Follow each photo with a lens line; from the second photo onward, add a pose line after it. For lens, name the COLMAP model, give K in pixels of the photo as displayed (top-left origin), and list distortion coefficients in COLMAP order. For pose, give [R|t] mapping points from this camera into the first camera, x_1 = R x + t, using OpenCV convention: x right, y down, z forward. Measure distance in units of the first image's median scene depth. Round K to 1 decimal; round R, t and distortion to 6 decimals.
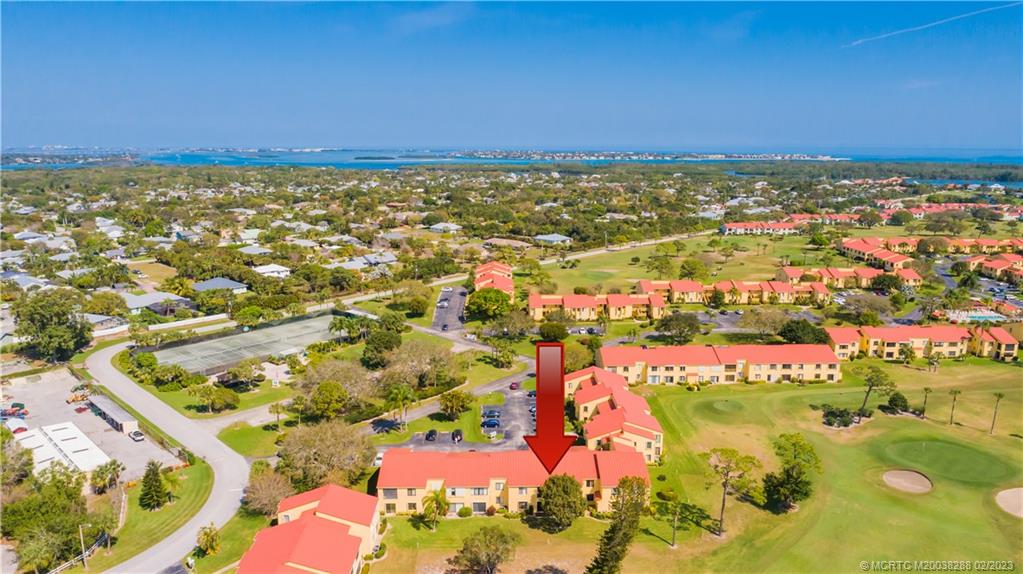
lens RADIAL K [[692.3, 0, 512.2], [0, 692.3, 290.3], [0, 0, 1]] dist [-0.018600, 0.012172]
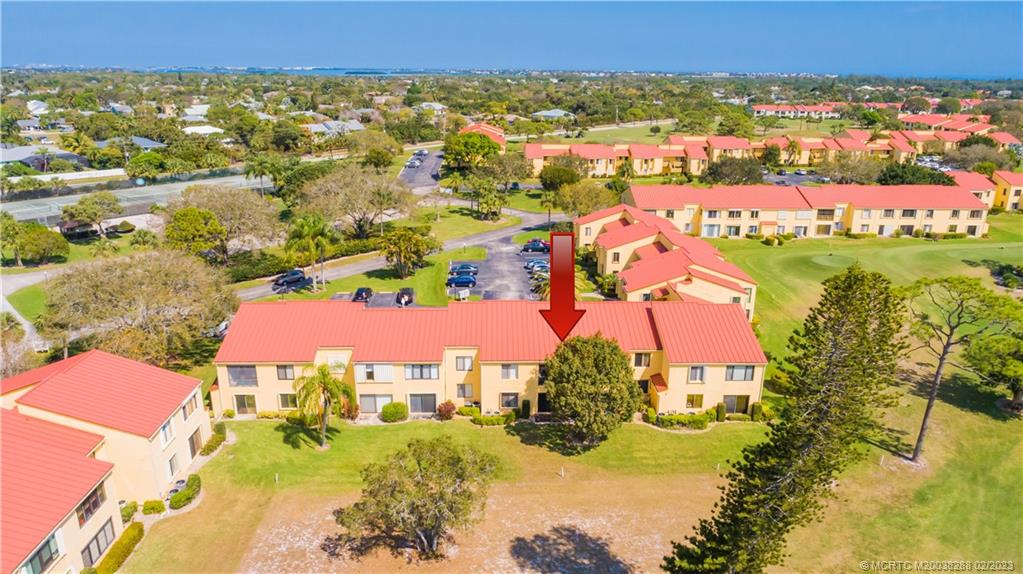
lens RADIAL K [[692.3, 0, 517.5], [0, 692.3, 290.4], [0, 0, 1]] dist [-0.018600, 0.012172]
pose [[0.999873, 0.007058, 0.014303, 0.008669], [-0.008569, 0.994065, 0.108452, 0.115451], [-0.013452, -0.108561, 0.993999, 0.331347]]
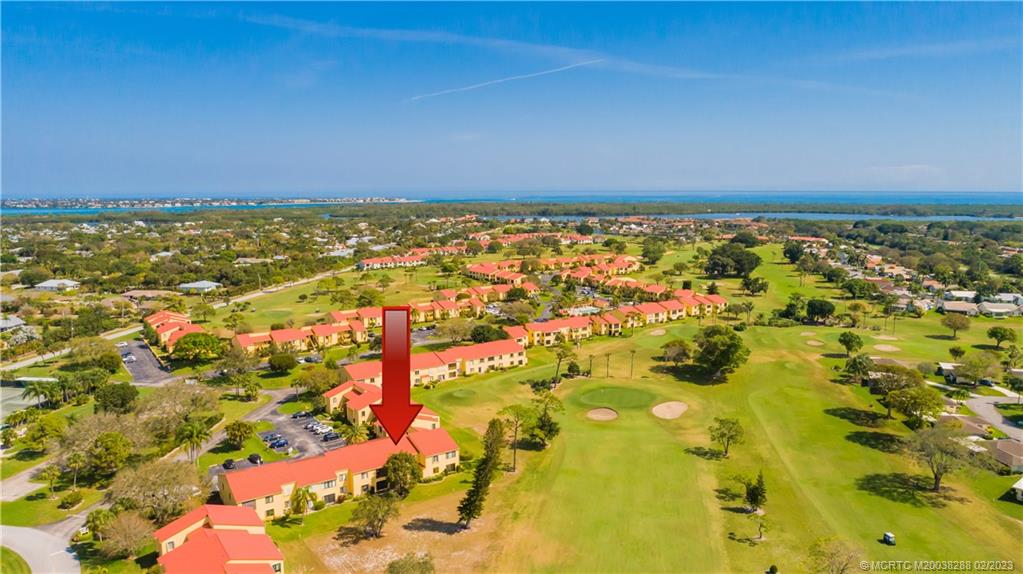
lens RADIAL K [[692.3, 0, 509.7], [0, 692.3, 287.9], [0, 0, 1]] dist [-0.018600, 0.012172]
pose [[0.836120, -0.084283, 0.542033, -0.254466], [0.120013, 0.992293, -0.030833, 0.024000], [-0.535257, 0.090831, 0.839792, -0.103092]]
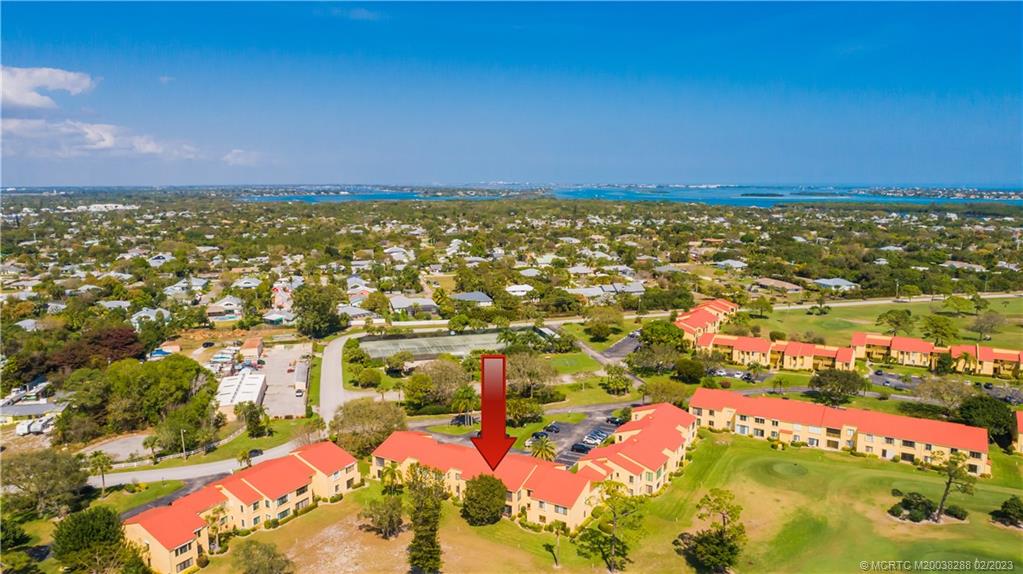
lens RADIAL K [[692.3, 0, 505.6], [0, 692.3, 284.4], [0, 0, 1]] dist [-0.018600, 0.012172]
pose [[0.848469, 0.076788, -0.523645, 0.404367], [-0.107770, 0.993756, -0.028896, -0.003171], [0.518157, 0.080950, 0.851446, 0.034565]]
